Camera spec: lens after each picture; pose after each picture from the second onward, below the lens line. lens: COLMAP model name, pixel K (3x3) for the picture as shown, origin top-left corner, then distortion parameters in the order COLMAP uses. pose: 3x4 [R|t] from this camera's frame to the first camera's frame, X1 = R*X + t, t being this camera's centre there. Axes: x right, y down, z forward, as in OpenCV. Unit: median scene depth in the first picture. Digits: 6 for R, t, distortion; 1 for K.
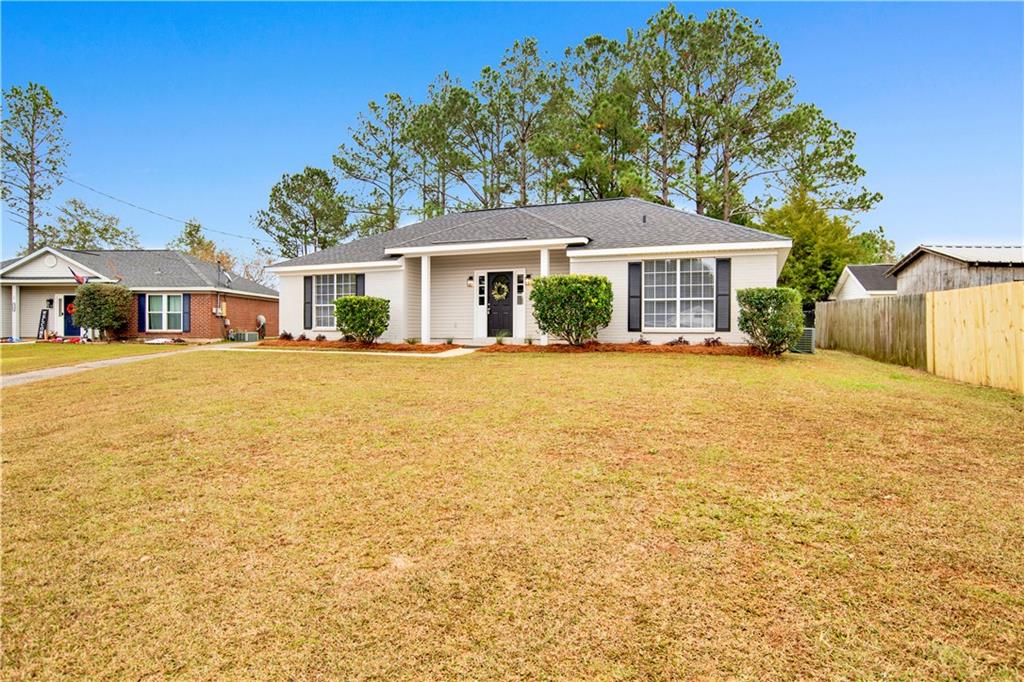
lens RADIAL K [[598.5, 0, 505.1], [0, 598.5, 336.7], [0, 0, 1]] dist [-0.026947, -0.001803]
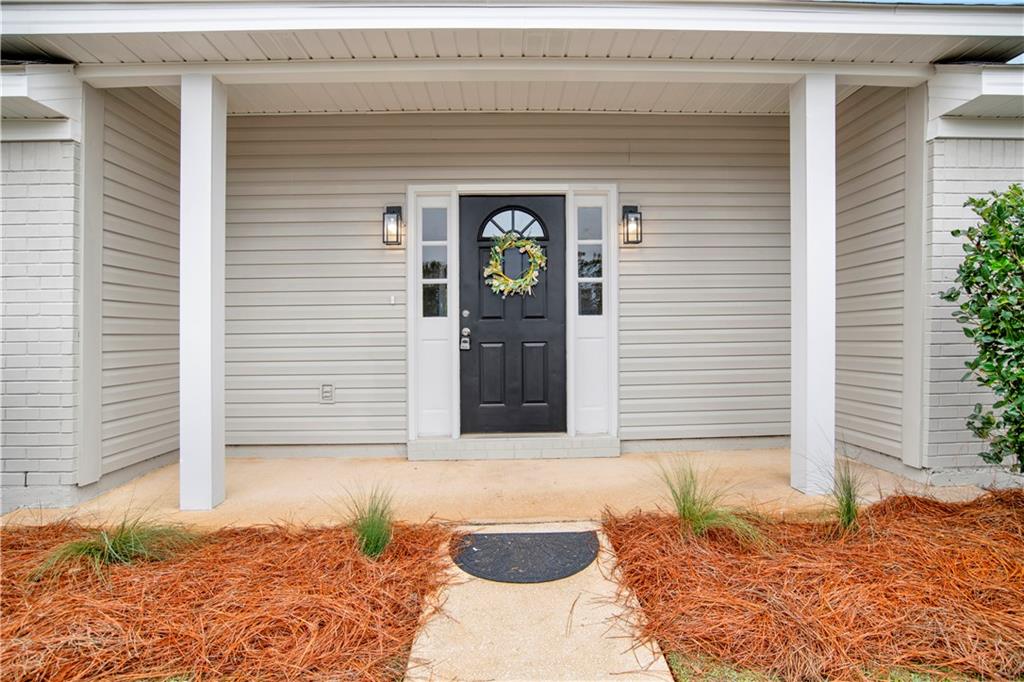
lens RADIAL K [[545.5, 0, 516.3], [0, 545.5, 340.7], [0, 0, 1]] dist [-0.059744, 0.018300]
pose [[0.908041, -0.012912, 0.418682, -0.111251], [0.017605, 0.999818, -0.007347, -0.040167], [-0.418511, 0.014042, 0.908103, 0.778827]]
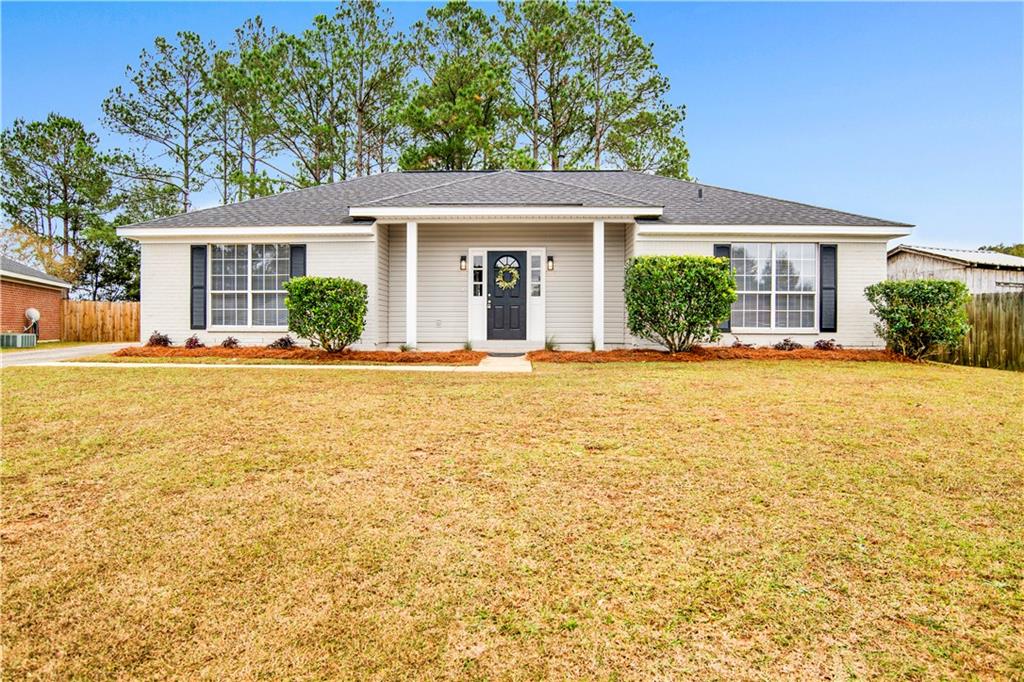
lens RADIAL K [[610.2, 0, 506.4], [0, 610.2, 341.7], [0, 0, 1]] dist [-0.036790, 0.006977]
pose [[0.929107, -0.006625, 0.369752, -0.287828], [0.003841, 0.999958, 0.008265, -0.003375], [-0.369791, -0.006259, 0.929094, 0.304521]]
